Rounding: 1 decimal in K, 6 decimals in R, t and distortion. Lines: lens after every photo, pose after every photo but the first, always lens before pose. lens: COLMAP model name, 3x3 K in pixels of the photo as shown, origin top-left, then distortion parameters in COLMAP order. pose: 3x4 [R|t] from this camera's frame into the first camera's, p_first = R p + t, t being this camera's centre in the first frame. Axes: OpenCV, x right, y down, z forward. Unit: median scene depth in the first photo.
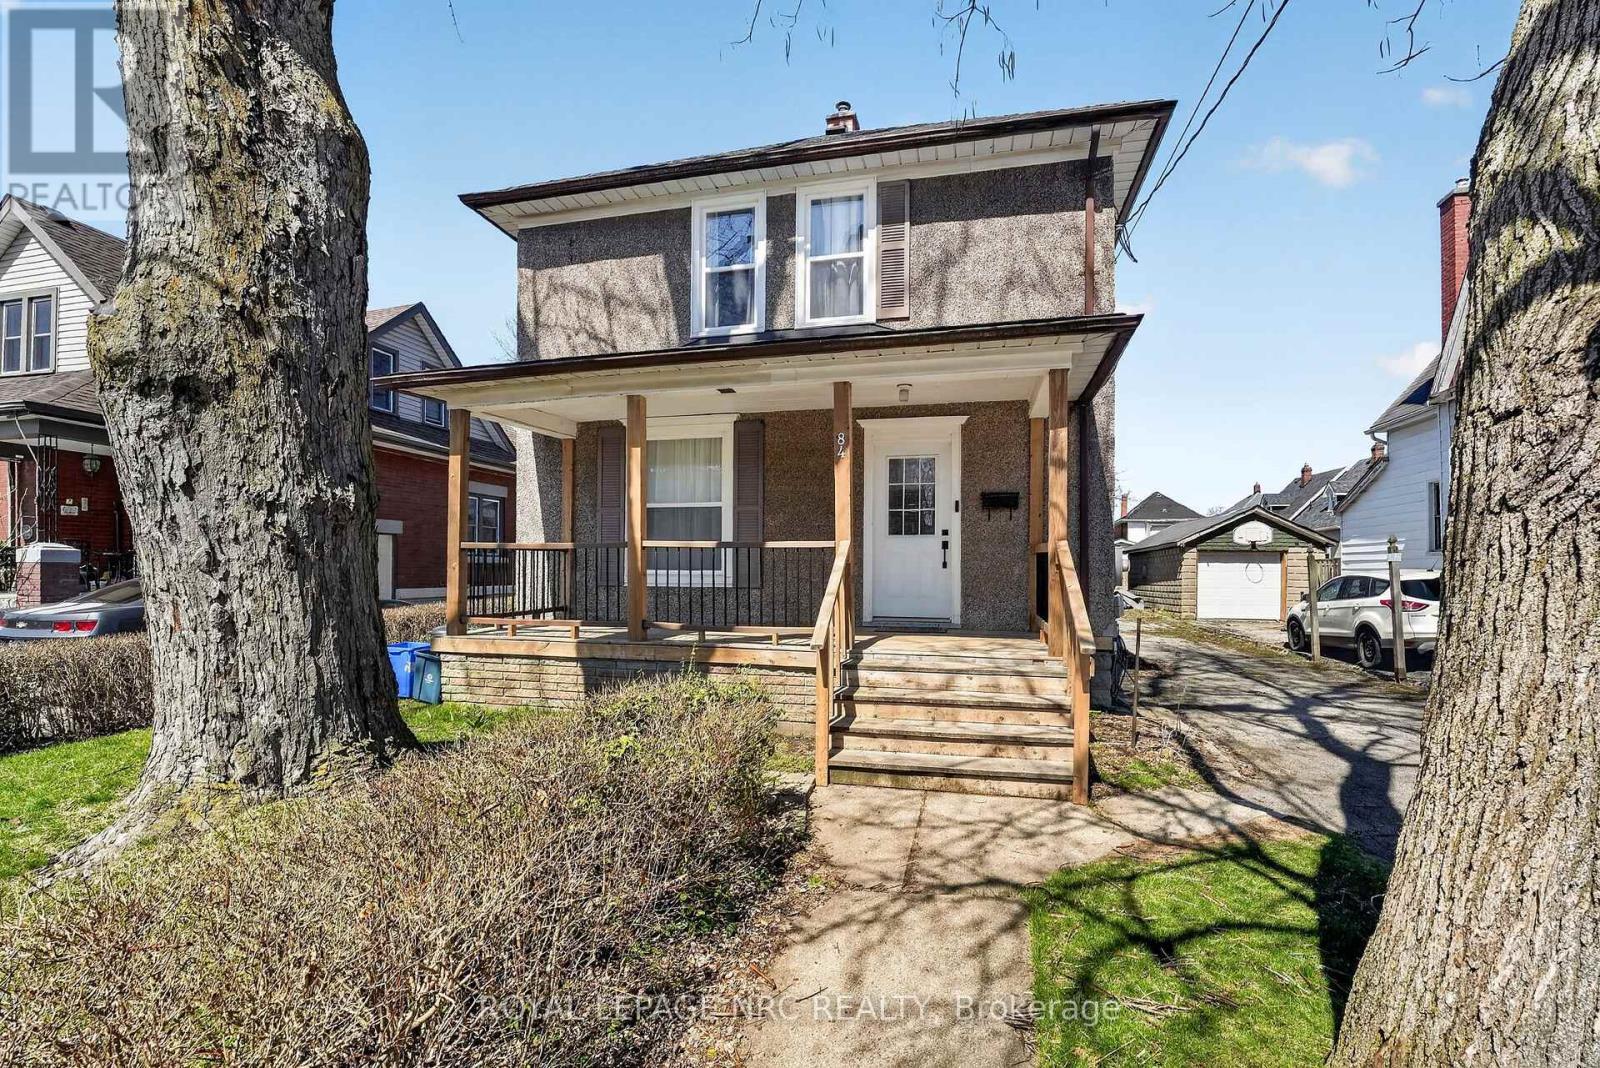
lens RADIAL K [[689.2, 0, 775.7], [0, 689.2, 566.5], [0, 0, 1]] dist [-0.017259, 0.001645]
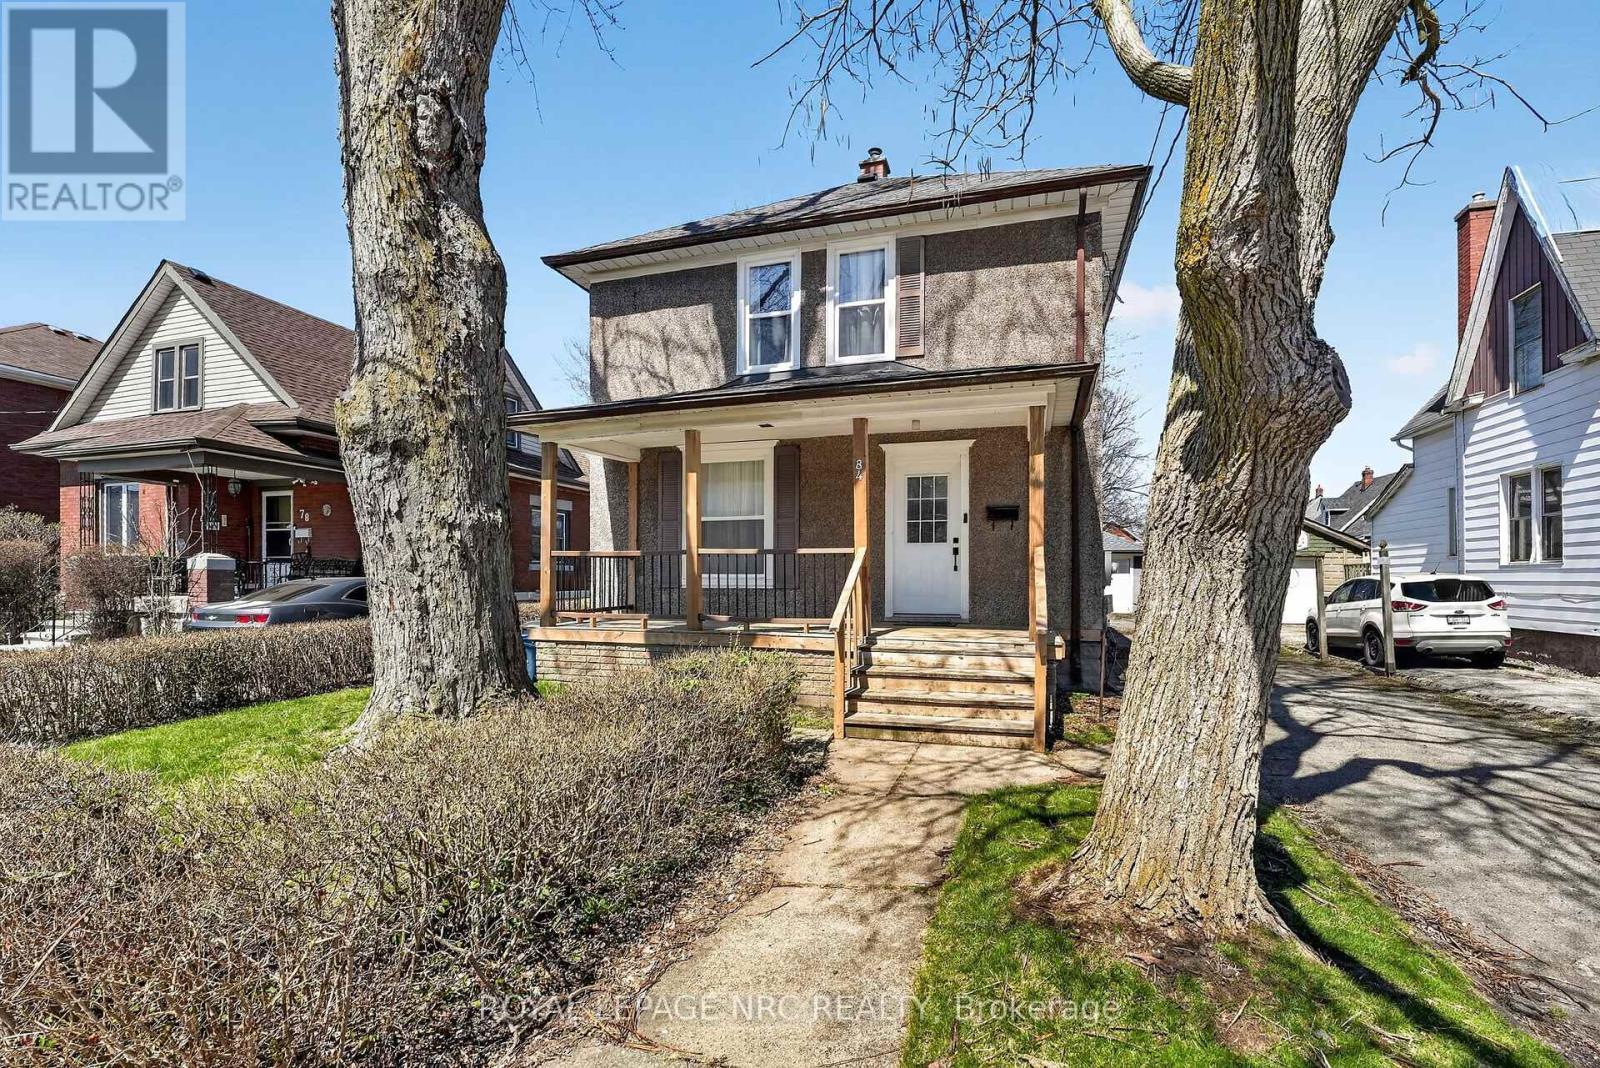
lens RADIAL K [[689.2, 0, 774.2], [0, 689.2, 579.1], [0, 0, 1]] dist [-0.017259, 0.001645]
pose [[0.997401, -0.002201, -0.072010, 0.032321], [0.002655, 0.999977, 0.006210, 0.010035], [0.071995, -0.006385, 0.997385, -0.229459]]
